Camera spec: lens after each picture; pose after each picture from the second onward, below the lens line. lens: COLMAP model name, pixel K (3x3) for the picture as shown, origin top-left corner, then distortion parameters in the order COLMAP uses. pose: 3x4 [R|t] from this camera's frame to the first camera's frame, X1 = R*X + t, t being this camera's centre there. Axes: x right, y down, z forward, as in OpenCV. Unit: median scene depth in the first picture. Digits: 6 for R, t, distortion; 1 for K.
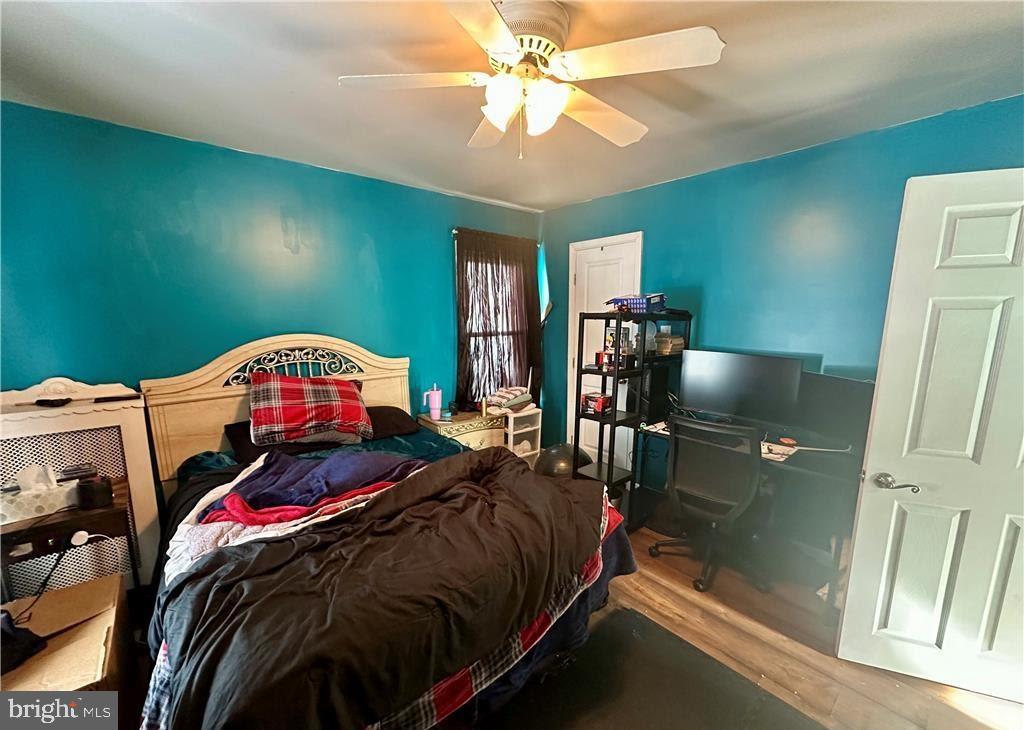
lens RADIAL K [[404.0, 0, 506.9], [0, 404.0, 379.9], [0, 0, 1]] dist [-0.000559, -0.000146]
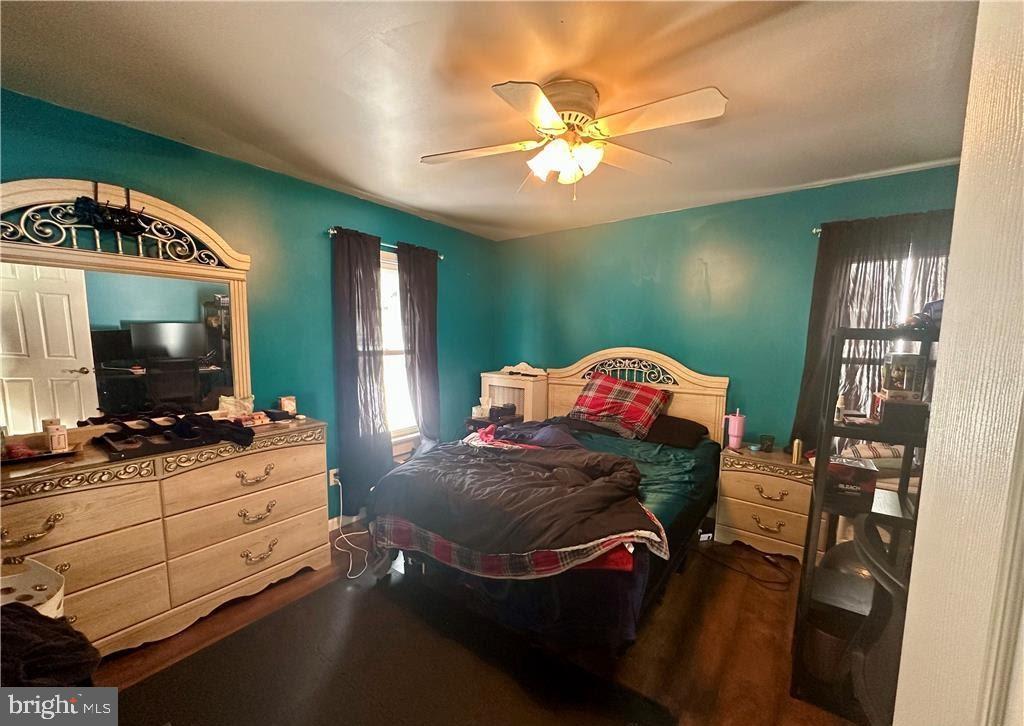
lens RADIAL K [[404.0, 0, 506.9], [0, 404.0, 377.9], [0, 0, 1]] dist [-0.000559, -0.000146]
pose [[0.235150, 0.109067, -0.965820, 0.677883], [-0.161034, 0.984323, 0.071949, -0.048263], [0.958526, 0.138611, 0.249027, 0.319722]]
